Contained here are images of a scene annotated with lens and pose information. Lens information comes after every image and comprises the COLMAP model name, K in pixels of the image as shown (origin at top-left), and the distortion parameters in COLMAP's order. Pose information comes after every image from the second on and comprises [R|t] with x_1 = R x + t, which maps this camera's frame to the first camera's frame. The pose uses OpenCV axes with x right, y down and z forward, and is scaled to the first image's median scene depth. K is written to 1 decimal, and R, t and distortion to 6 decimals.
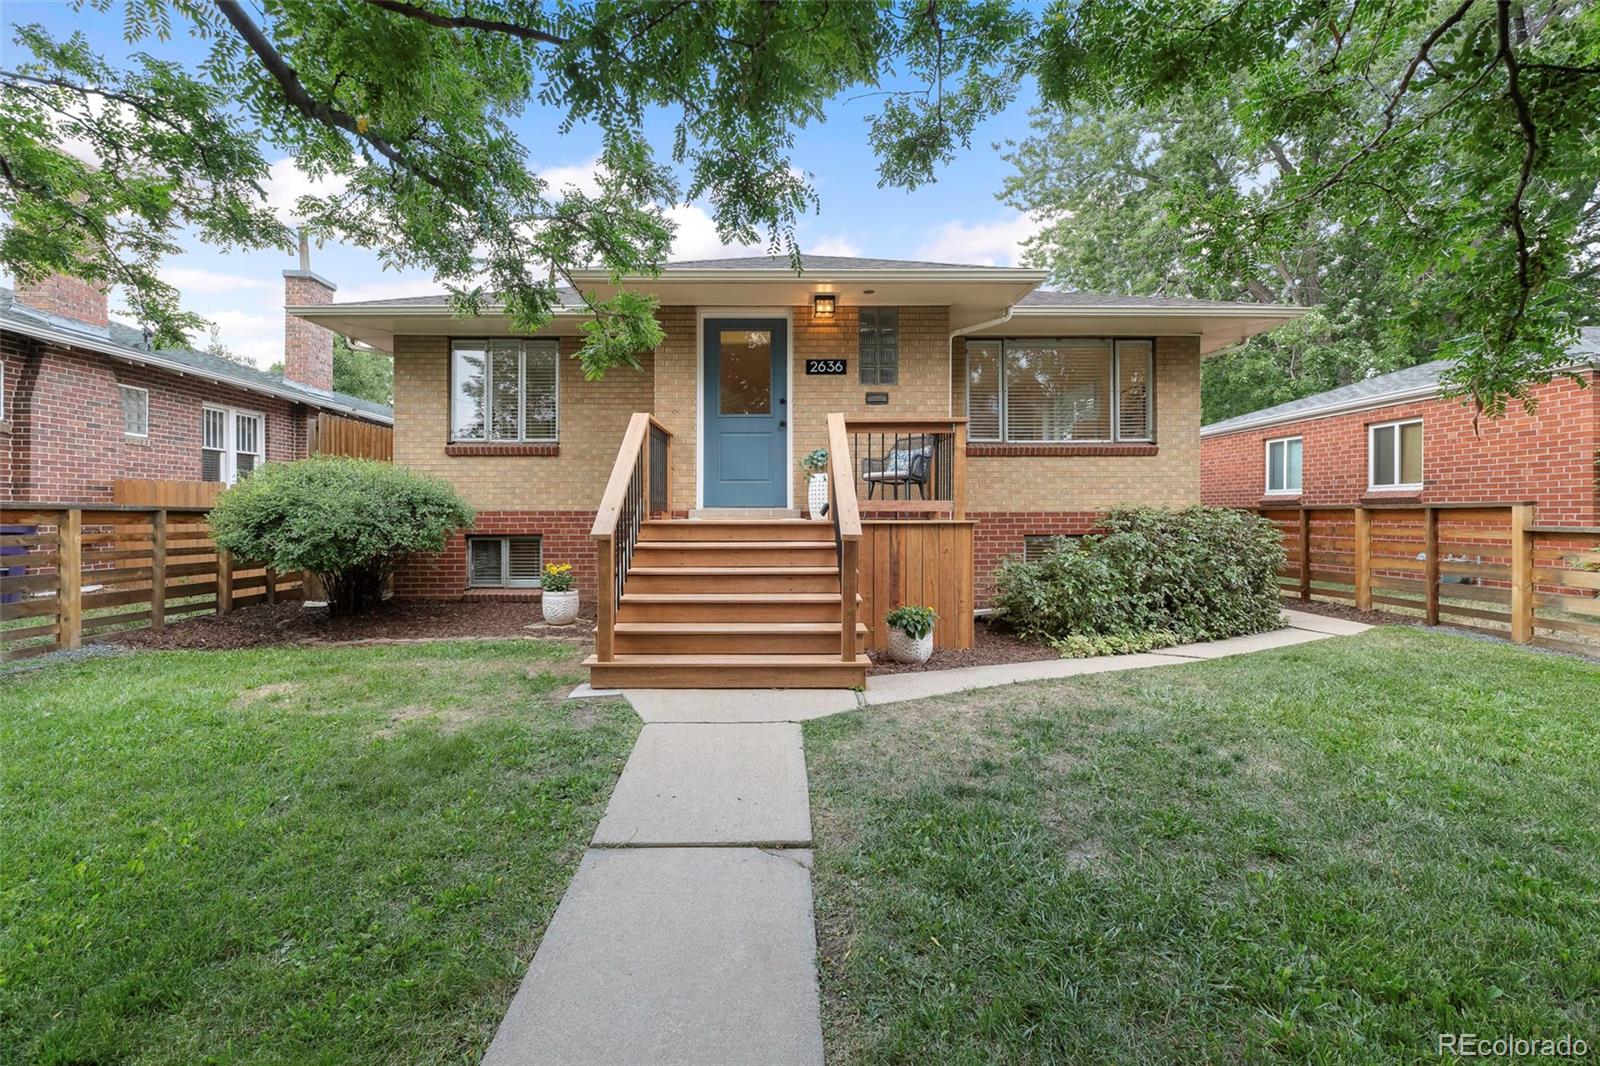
lens RADIAL K [[700.1, 0, 788.8], [0, 700.1, 524.7], [0, 0, 1]] dist [0.000542, -0.002553]
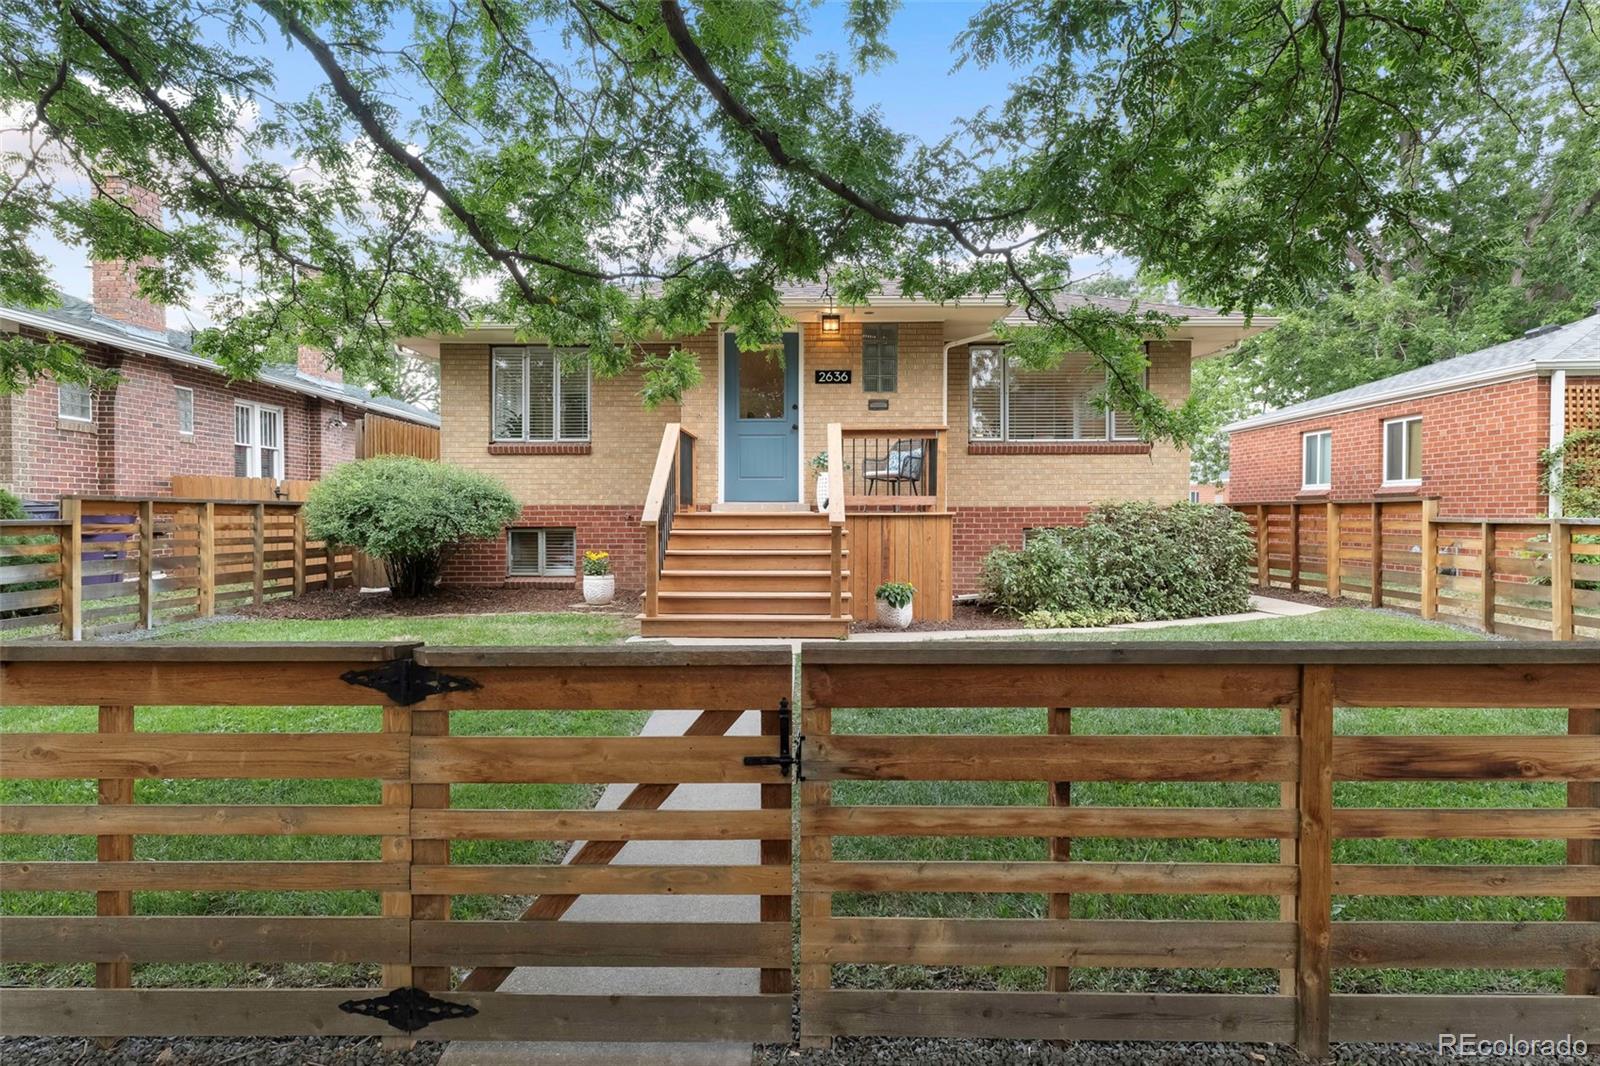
lens RADIAL K [[867.8, 0, 801.9], [0, 867.8, 536.9], [0, 0, 1]] dist [0.013608, 0.001329]
pose [[0.999645, 0.001546, -0.026602, 0.041457], [-0.001191, 0.999910, 0.013359, 0.013090], [0.026620, -0.013322, 0.999557, -0.406952]]
